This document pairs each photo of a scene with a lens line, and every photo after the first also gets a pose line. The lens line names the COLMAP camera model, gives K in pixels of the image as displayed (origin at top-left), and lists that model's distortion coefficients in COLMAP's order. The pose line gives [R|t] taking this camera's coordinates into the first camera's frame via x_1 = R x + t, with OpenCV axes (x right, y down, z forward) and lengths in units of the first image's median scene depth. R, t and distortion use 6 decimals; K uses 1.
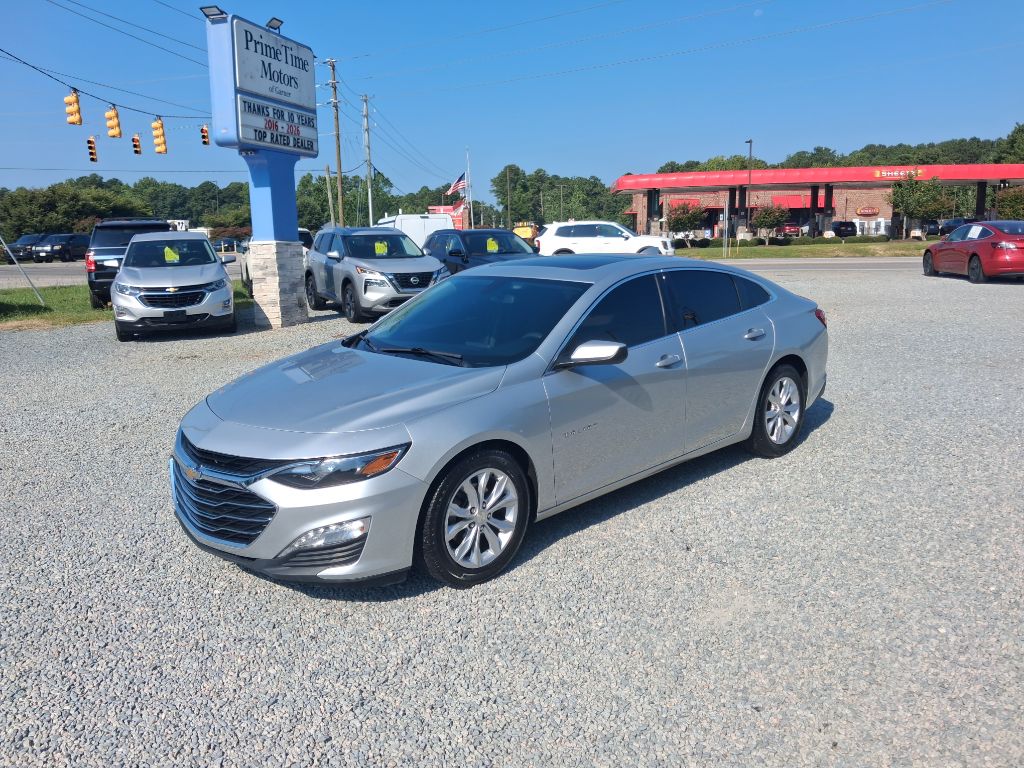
lens RADIAL K [[808.6, 0, 498.0], [0, 808.6, 384.0], [0, 0, 1]] dist [-0.004636, -0.013320]
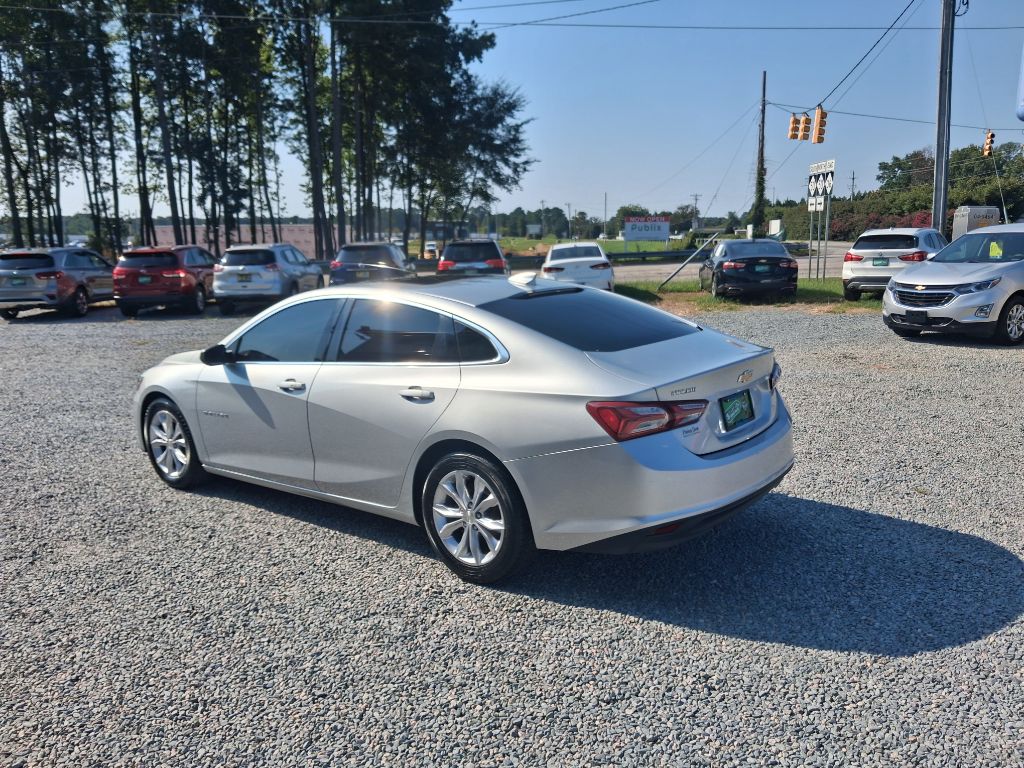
lens RADIAL K [[808.6, 0, 502.2], [0, 808.6, 383.6], [0, 0, 1]] dist [-0.004636, -0.013320]
pose [[0.147576, 0.187049, -0.971202, 0.337161], [-0.158599, 0.973722, 0.163435, -0.064886], [0.976252, 0.129913, 0.173364, 0.298062]]
